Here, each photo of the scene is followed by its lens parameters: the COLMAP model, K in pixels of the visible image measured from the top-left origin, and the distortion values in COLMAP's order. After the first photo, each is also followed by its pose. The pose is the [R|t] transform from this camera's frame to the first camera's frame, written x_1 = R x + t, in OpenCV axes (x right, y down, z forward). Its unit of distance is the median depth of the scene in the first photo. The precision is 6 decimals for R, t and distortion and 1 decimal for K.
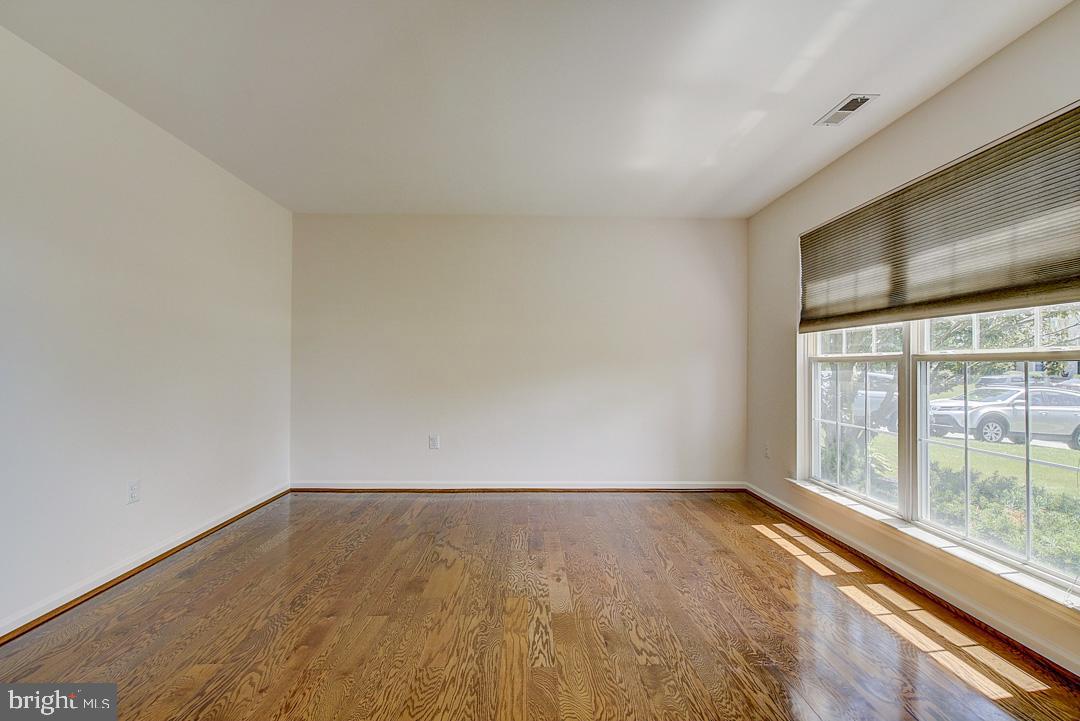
lens RADIAL K [[490.3, 0, 565.3], [0, 490.3, 360.5], [0, 0, 1]] dist [-0.001563, 0.000130]
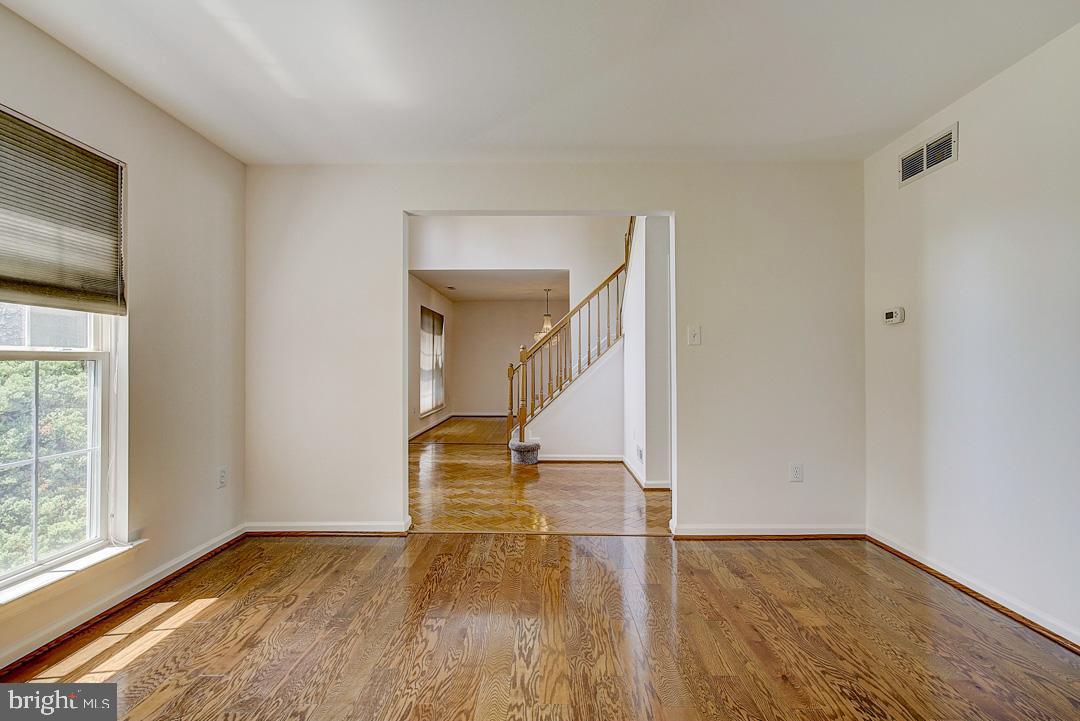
lens RADIAL K [[490.3, 0, 540.5], [0, 490.3, 360.6], [0, 0, 1]] dist [-0.001563, 0.000130]
pose [[-0.996543, -0.001980, 0.083051, -0.152877], [-0.002947, 0.999929, -0.011526, 0.010205], [-0.083022, -0.011731, -0.996479, 1.926663]]
